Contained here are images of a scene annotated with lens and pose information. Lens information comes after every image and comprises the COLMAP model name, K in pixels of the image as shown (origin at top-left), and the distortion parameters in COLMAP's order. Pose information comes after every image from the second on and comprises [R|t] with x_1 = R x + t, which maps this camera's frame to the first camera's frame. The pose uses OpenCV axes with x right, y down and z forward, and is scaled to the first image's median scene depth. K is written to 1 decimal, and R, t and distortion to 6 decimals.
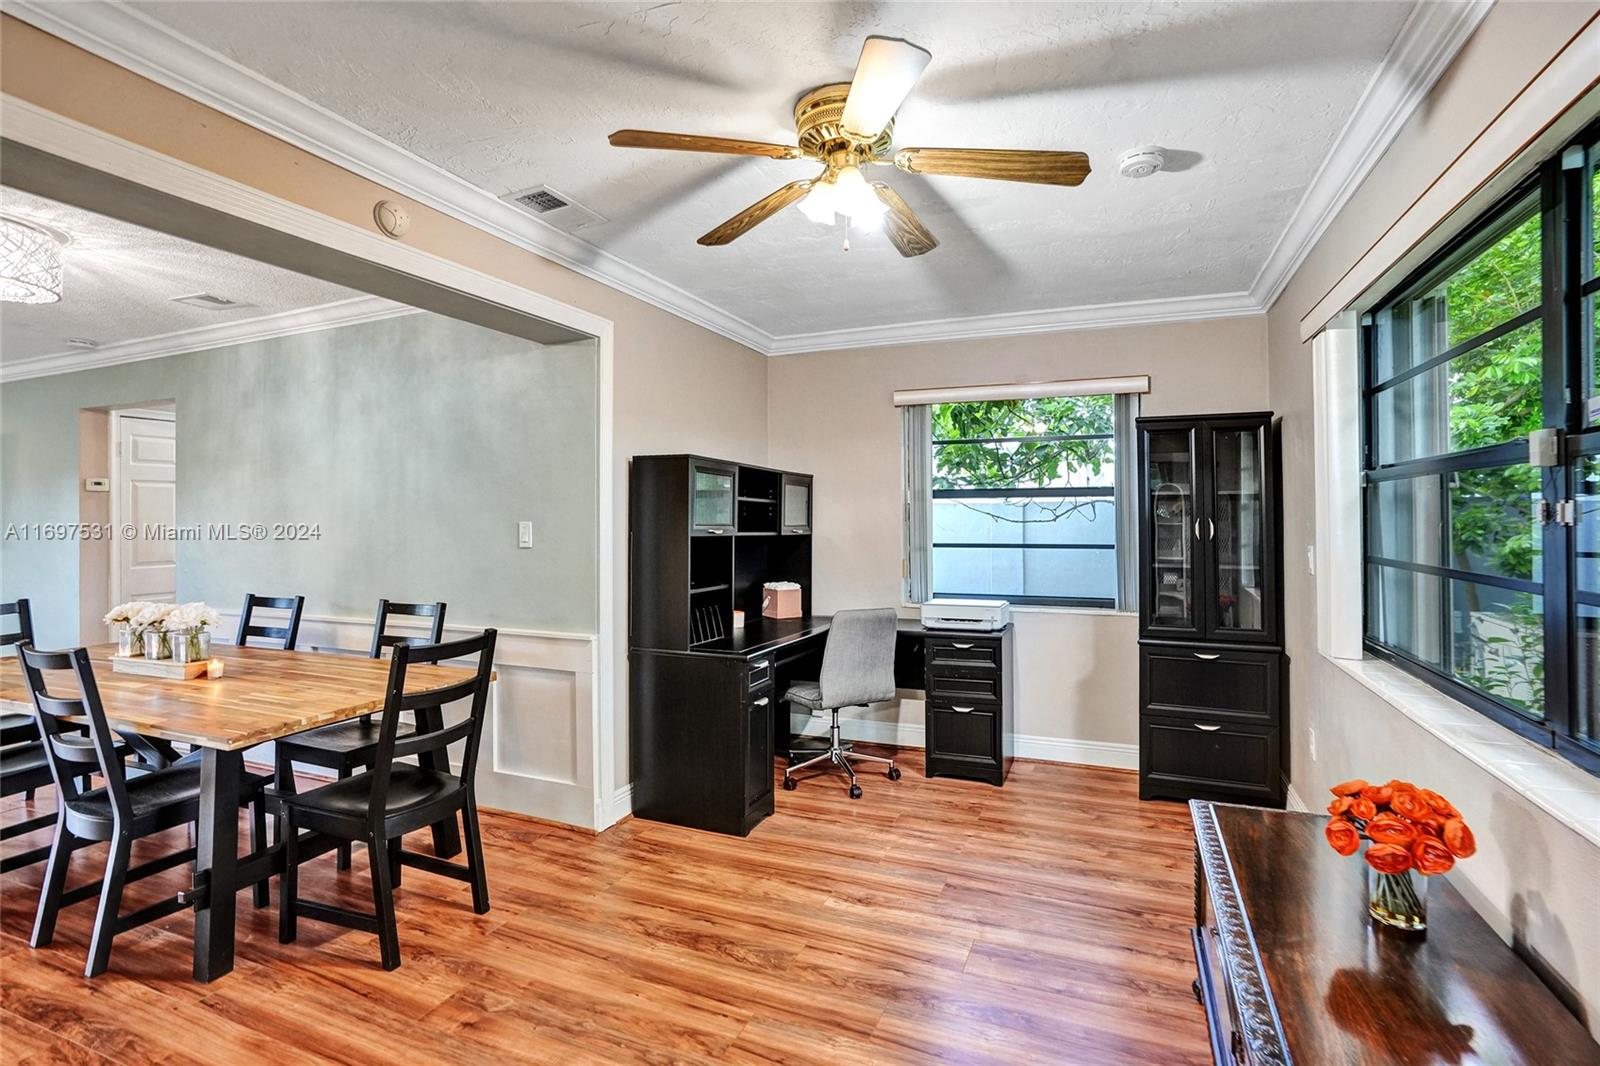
lens RADIAL K [[751.1, 0, 798.3], [0, 751.1, 520.3], [0, 0, 1]] dist [-0.054980, 0.029053]
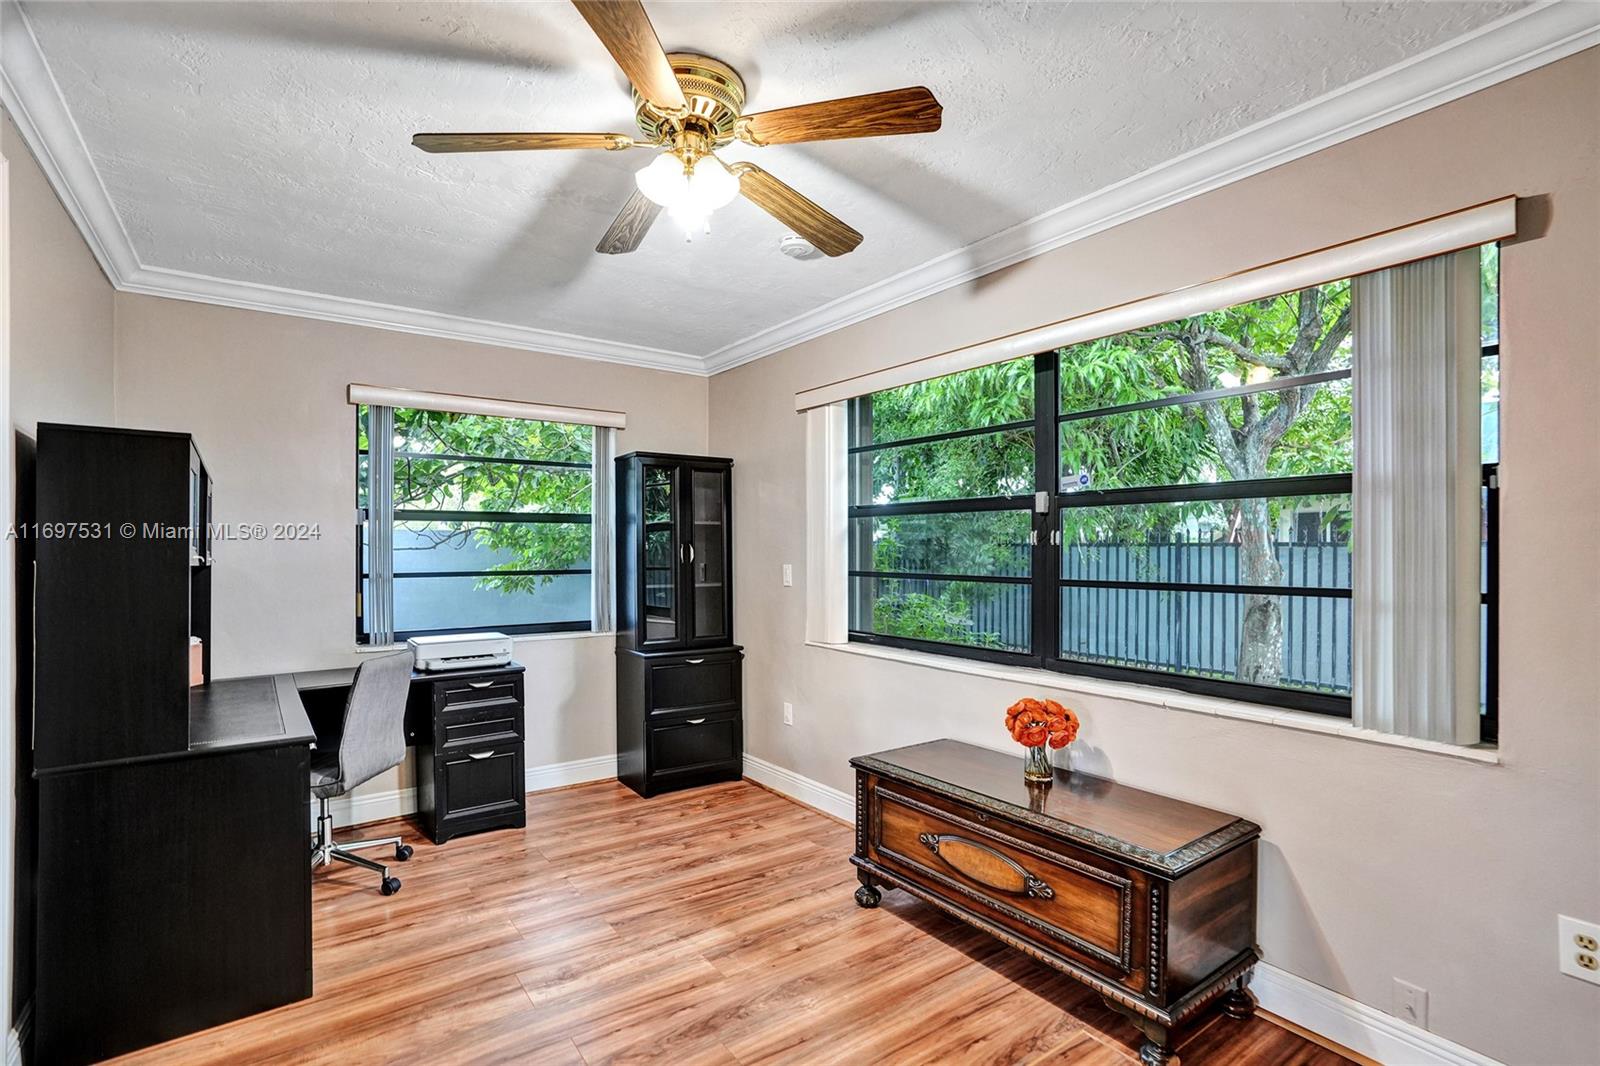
lens RADIAL K [[746.7, 0, 801.9], [0, 746.7, 549.0], [0, 0, 1]] dist [-0.054694, 0.028739]
pose [[0.517960, 0.006409, 0.855381, -0.349158], [-0.000569, 0.999974, -0.007148, 0.013135], [-0.855404, 0.003215, 0.517951, 0.219673]]
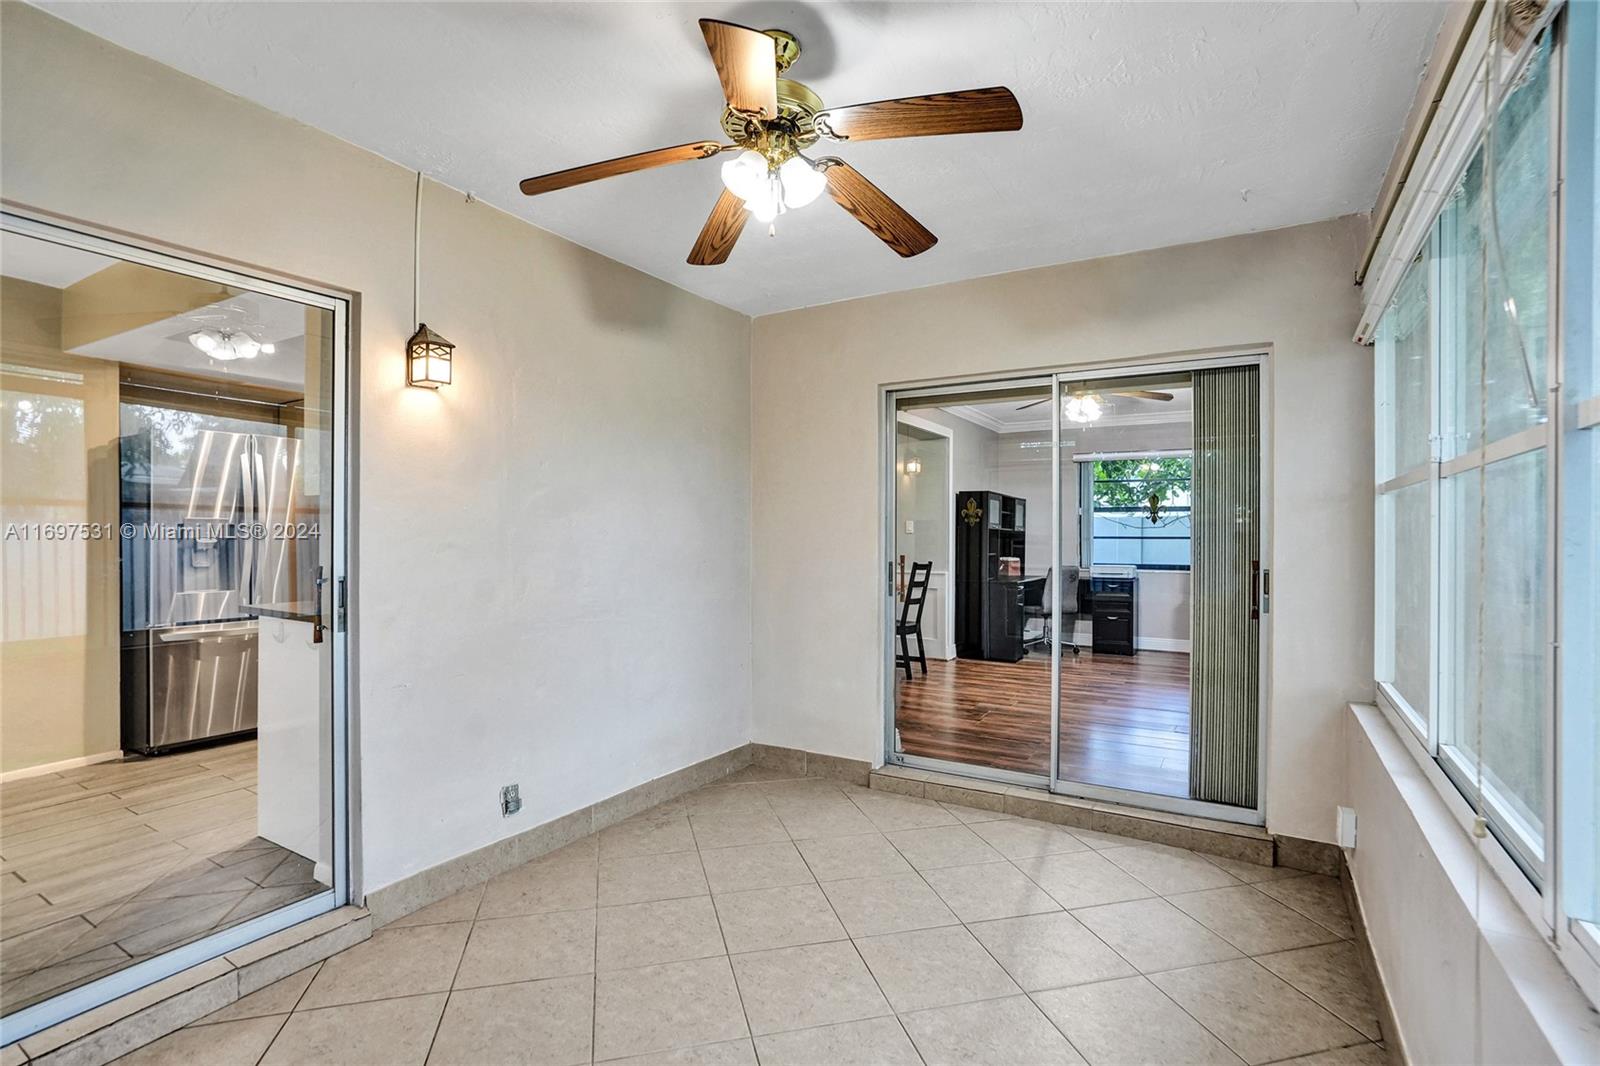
lens RADIAL K [[772.4, 0, 800.0], [0, 772.4, 533.0], [0, 0, 1]] dist [-0.057518, 0.034213]
pose [[0.993078, 0.007269, -0.117230, -0.367127], [-0.007974, 0.999953, -0.005541, 0.044556], [0.117185, 0.006437, 0.993089, -1.112172]]
